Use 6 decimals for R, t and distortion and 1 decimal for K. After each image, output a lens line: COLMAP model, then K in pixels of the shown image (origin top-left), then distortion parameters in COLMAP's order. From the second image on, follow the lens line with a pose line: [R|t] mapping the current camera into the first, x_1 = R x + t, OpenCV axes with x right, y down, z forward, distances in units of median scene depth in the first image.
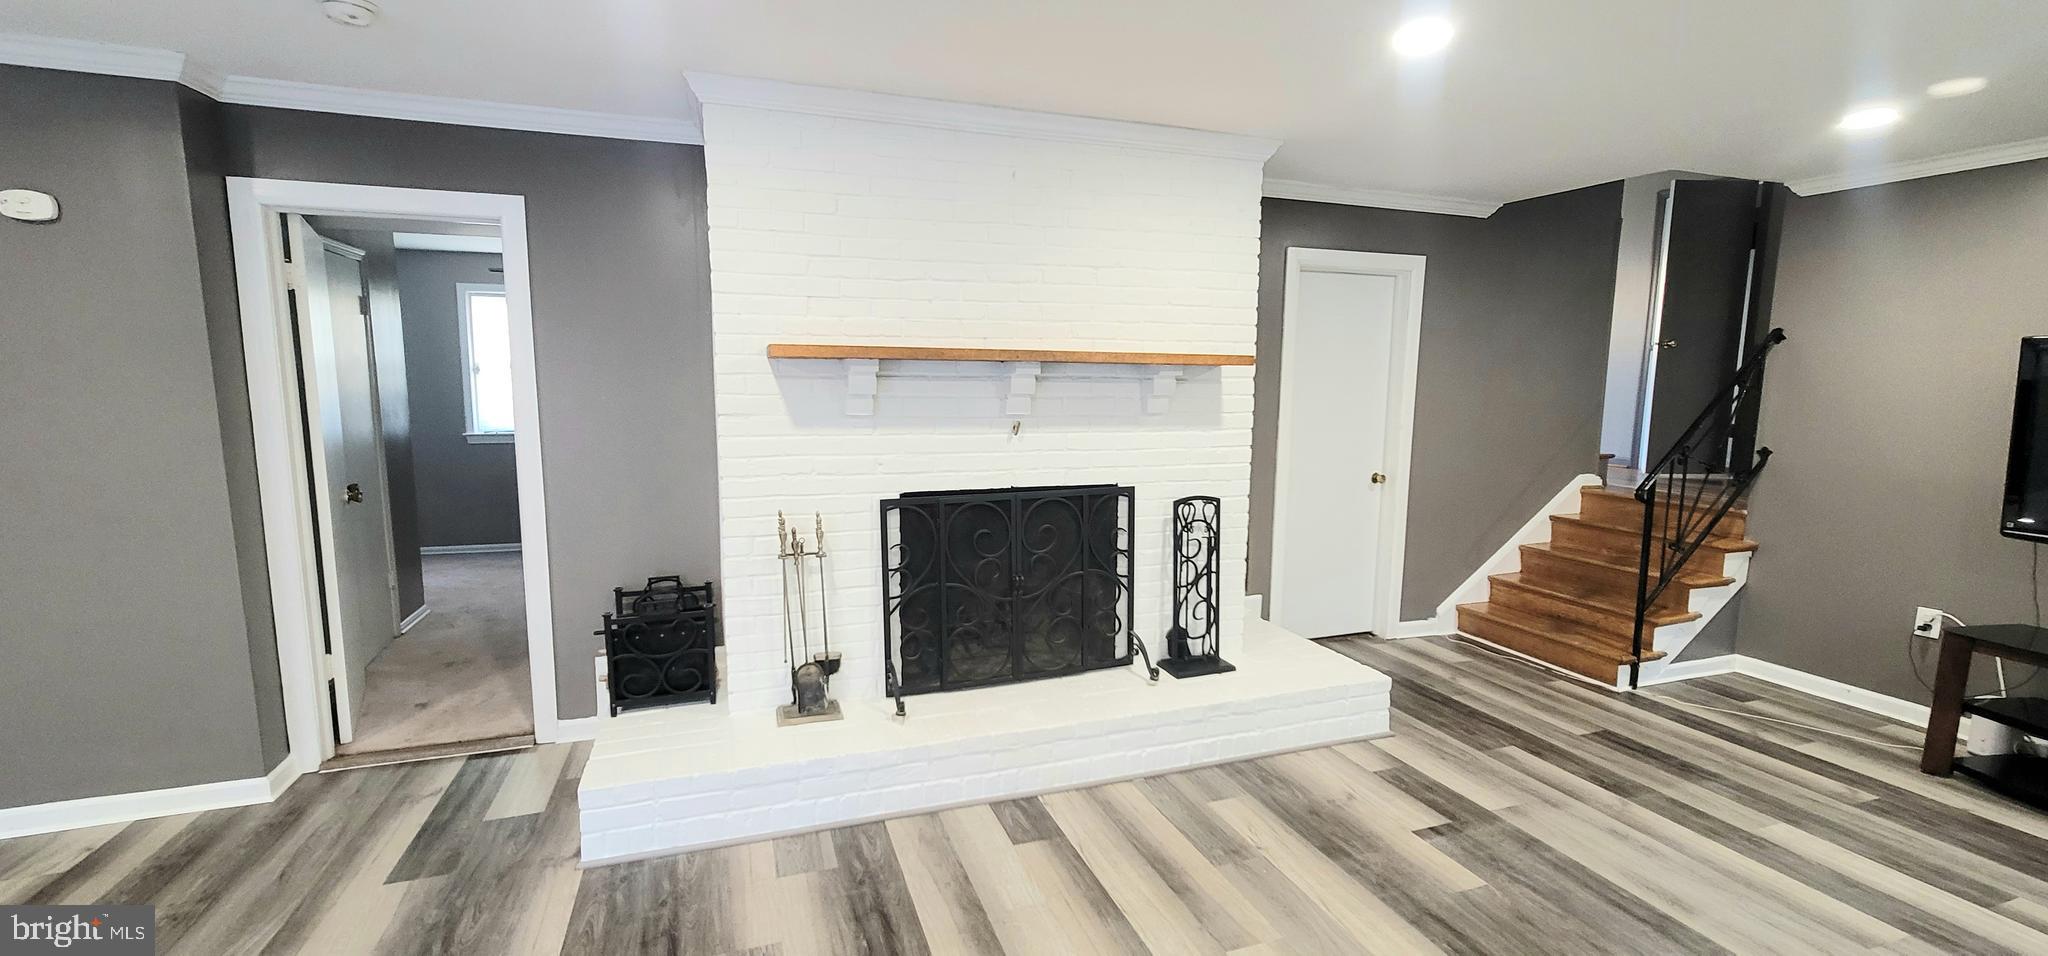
lens RADIAL K [[834.5, 0, 1025.7], [0, 834.5, 478.5], [0, 0, 1]] dist [0.000207, 0.001371]
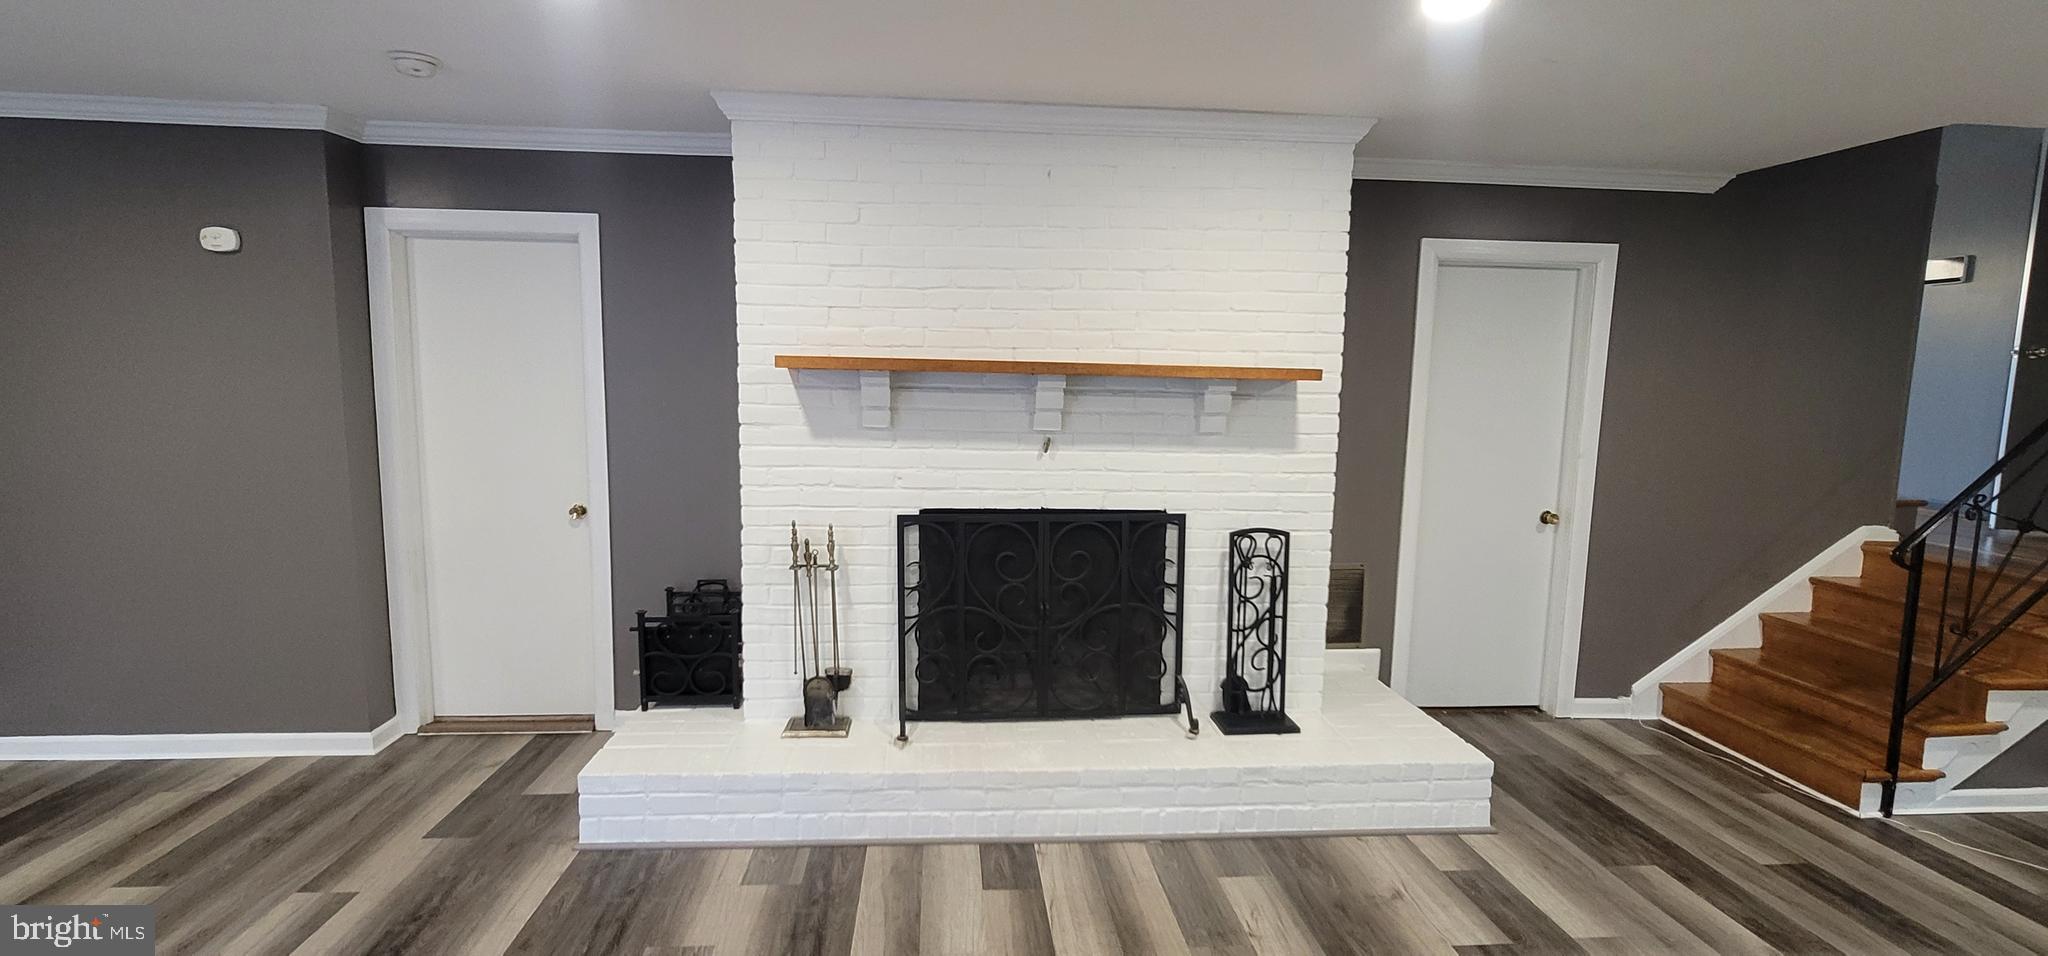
lens RADIAL K [[926.5, 0, 1022.4], [0, 926.5, 482.5], [0, 0, 1]] dist [0.002418, -0.000786]
pose [[0.966975, 0.039604, -0.251775, 0.229737], [-0.042318, 0.999090, -0.005371, -0.012402], [0.251333, 0.015848, 0.967771, -0.004484]]
